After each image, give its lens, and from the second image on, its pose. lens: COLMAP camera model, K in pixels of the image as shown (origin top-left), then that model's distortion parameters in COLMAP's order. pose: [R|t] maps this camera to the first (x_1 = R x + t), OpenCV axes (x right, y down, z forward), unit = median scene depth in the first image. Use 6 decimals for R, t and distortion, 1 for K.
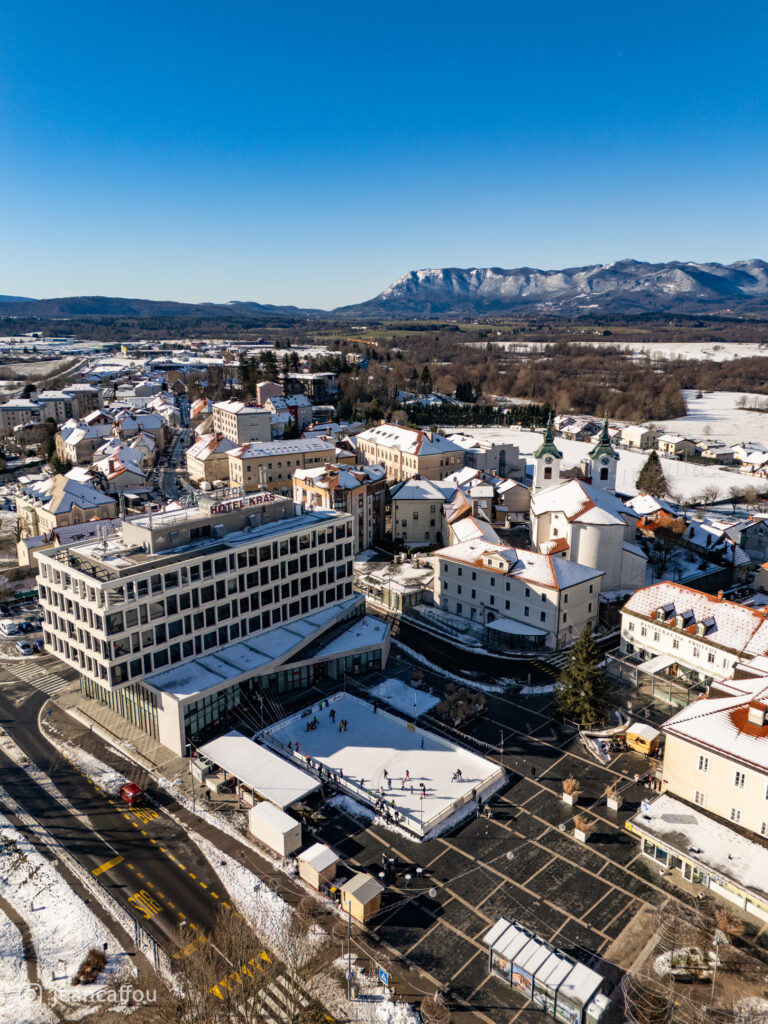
lens RADIAL K [[741.5, 0, 384.0], [0, 741.5, 512.0], [0, 0, 1]] dist [0.077827, -0.065401]
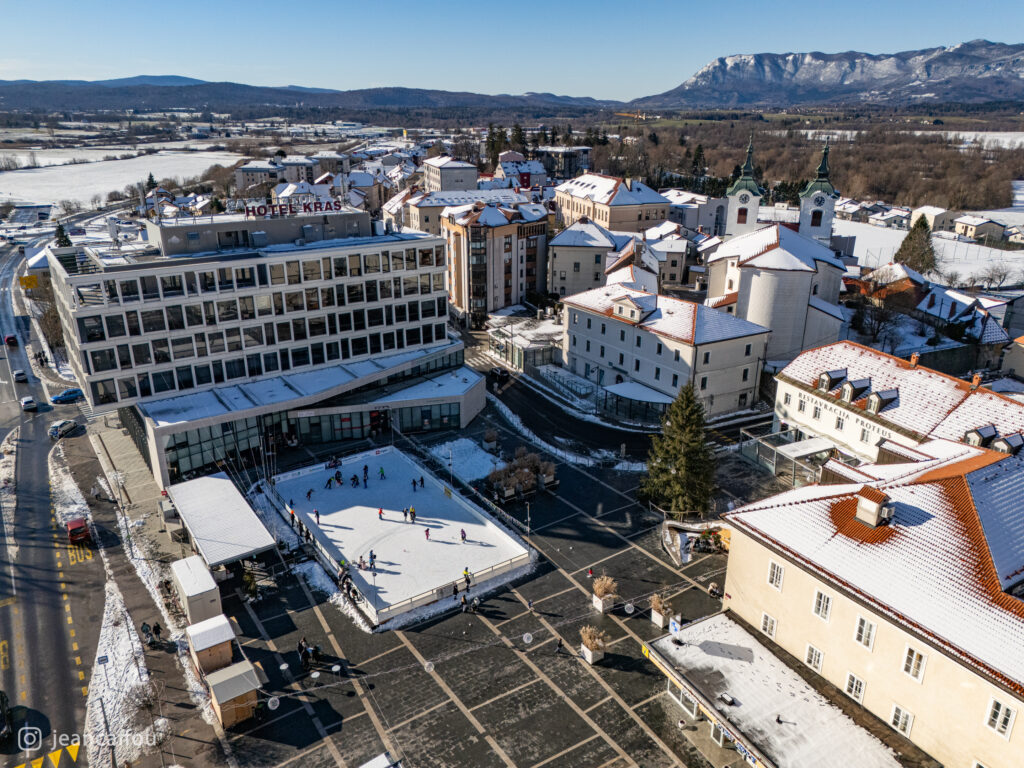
lens RADIAL K [[743.2, 0, 512.0], [0, 743.2, 384.0], [0, 0, 1]] dist [0.068246, -0.055560]
pose [[0.977920, 0.075480, -0.194873, 0.217446], [-0.056130, 0.993098, 0.102983, 0.081269], [0.201301, -0.089771, 0.975407, 0.235734]]
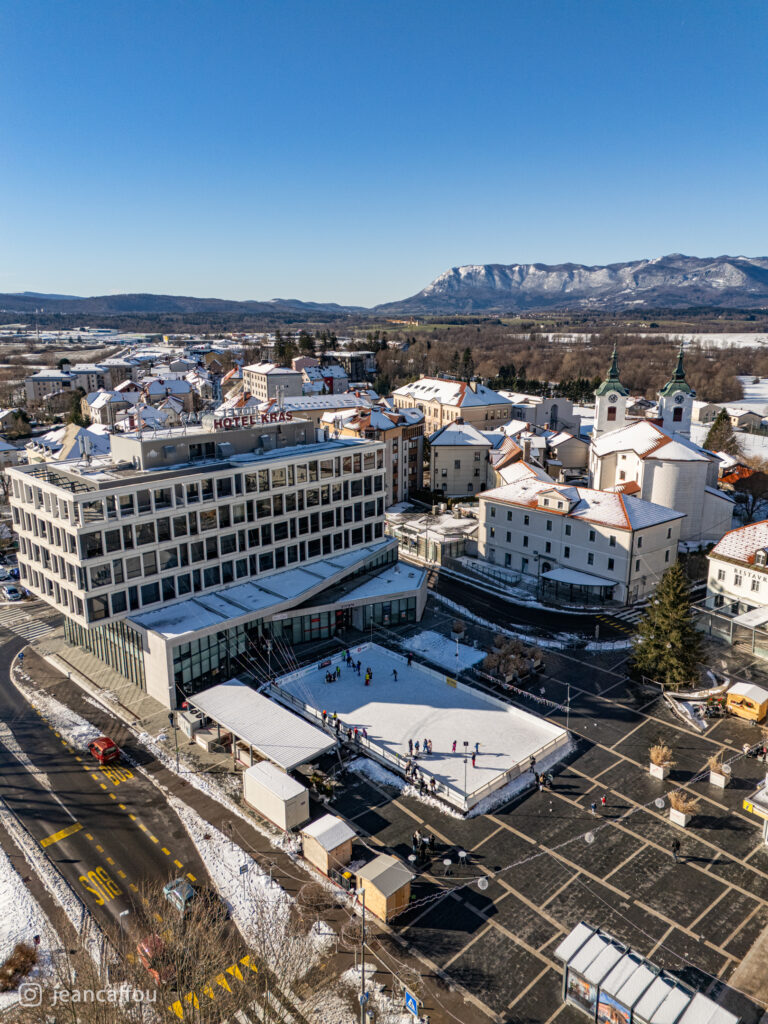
lens RADIAL K [[741.5, 0, 384.0], [0, 741.5, 512.0], [0, 0, 1]] dist [0.077827, -0.065401]
pose [[0.998584, 0.010973, -0.052044, 0.002774], [-0.010704, 0.999928, 0.005449, 0.087496], [0.052100, -0.004884, 0.998630, 0.165382]]
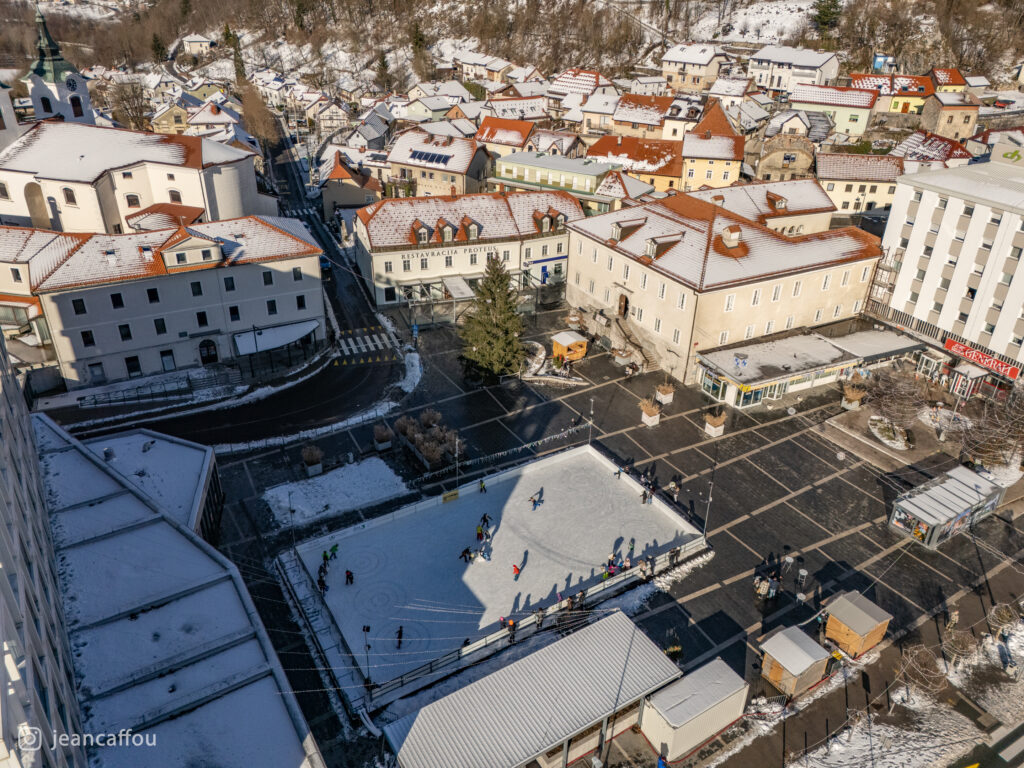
lens RADIAL K [[741.5, 0, 512.0], [0, 741.5, 384.0], [0, 0, 1]] dist [0.077827, -0.065401]
pose [[0.256715, -0.453896, 0.853274, -0.384036], [0.222444, 0.886907, 0.404863, -0.028648], [-0.940540, 0.085871, 0.328649, 0.657703]]
